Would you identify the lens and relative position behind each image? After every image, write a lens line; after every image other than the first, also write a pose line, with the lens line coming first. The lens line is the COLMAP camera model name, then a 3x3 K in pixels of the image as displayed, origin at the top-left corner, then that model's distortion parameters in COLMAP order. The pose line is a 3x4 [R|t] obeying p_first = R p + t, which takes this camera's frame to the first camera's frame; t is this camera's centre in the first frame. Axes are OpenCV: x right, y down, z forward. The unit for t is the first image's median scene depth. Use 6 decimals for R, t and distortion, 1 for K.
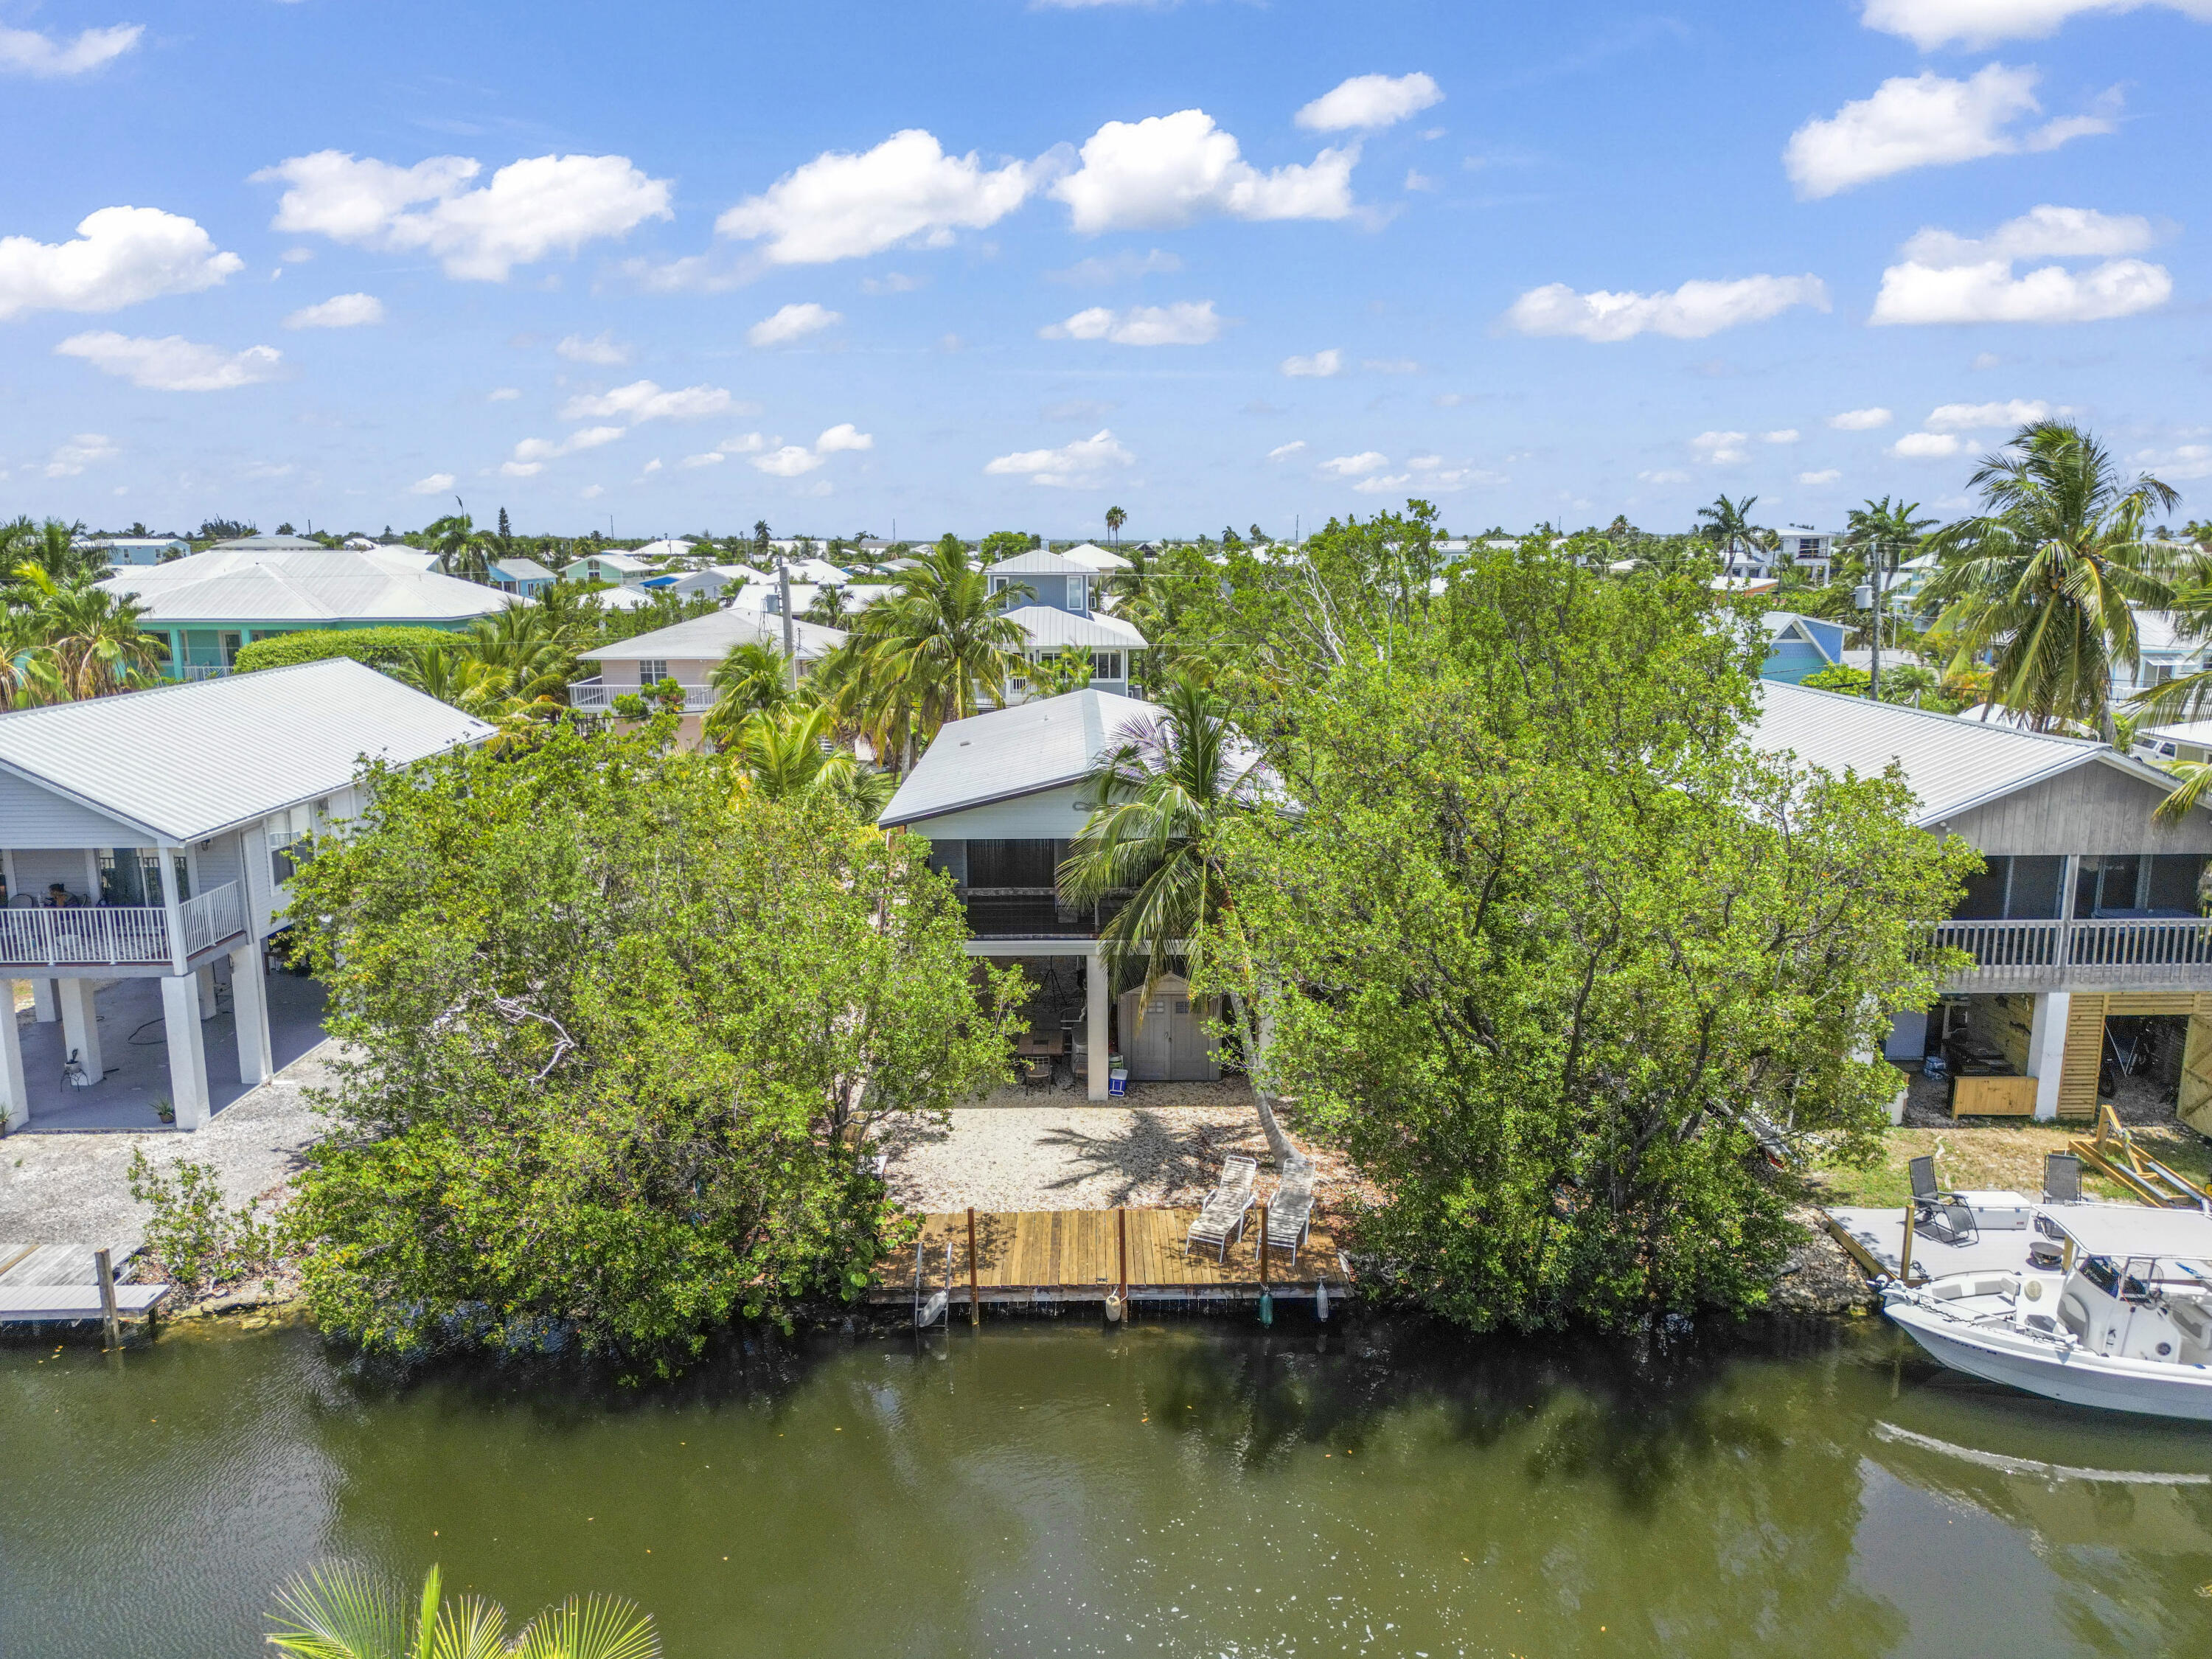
lens RADIAL K [[1654.0, 0, 1106.0], [0, 1654.0, 829.5], [0, 0, 1]] dist [0.059925, -0.058889]
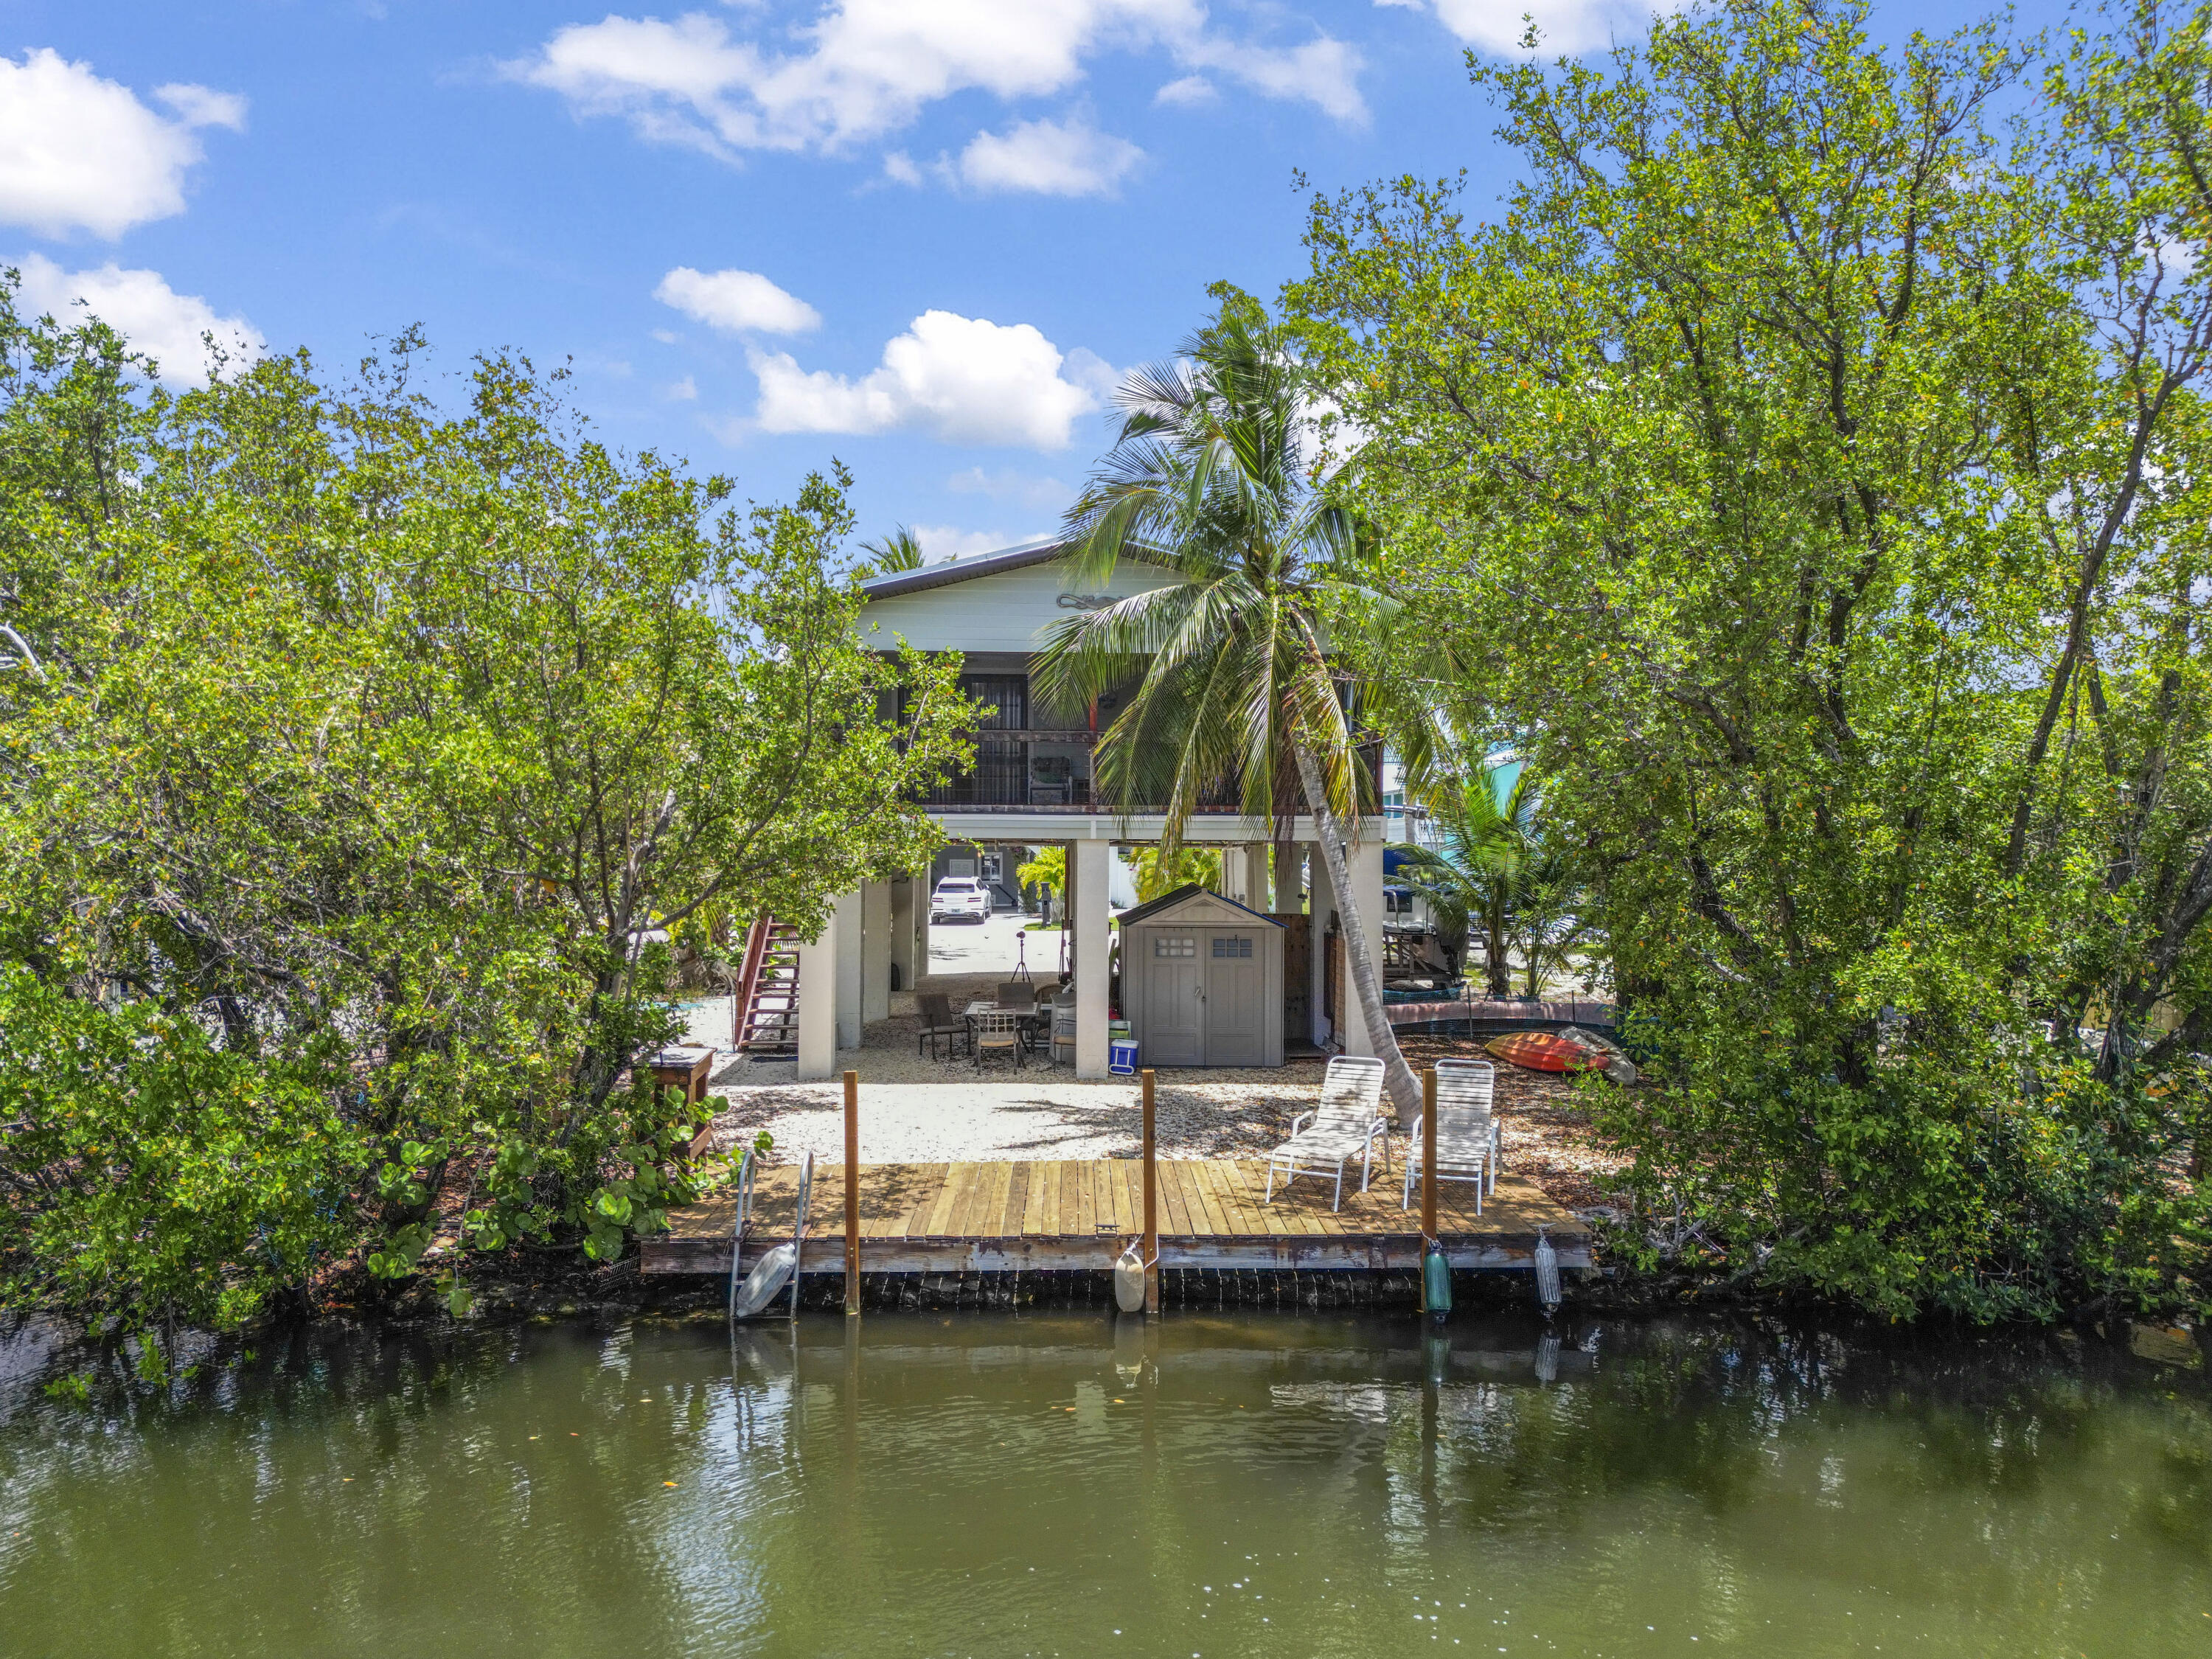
lens RADIAL K [[1654.0, 0, 1106.0], [0, 1654.0, 829.5], [0, 0, 1]] dist [0.059925, -0.058889]
pose [[0.999924, 0.007019, 0.010121, -0.008803], [-0.005042, 0.983002, -0.183527, 0.244979], [-0.011237, 0.183462, 0.982962, 0.482026]]
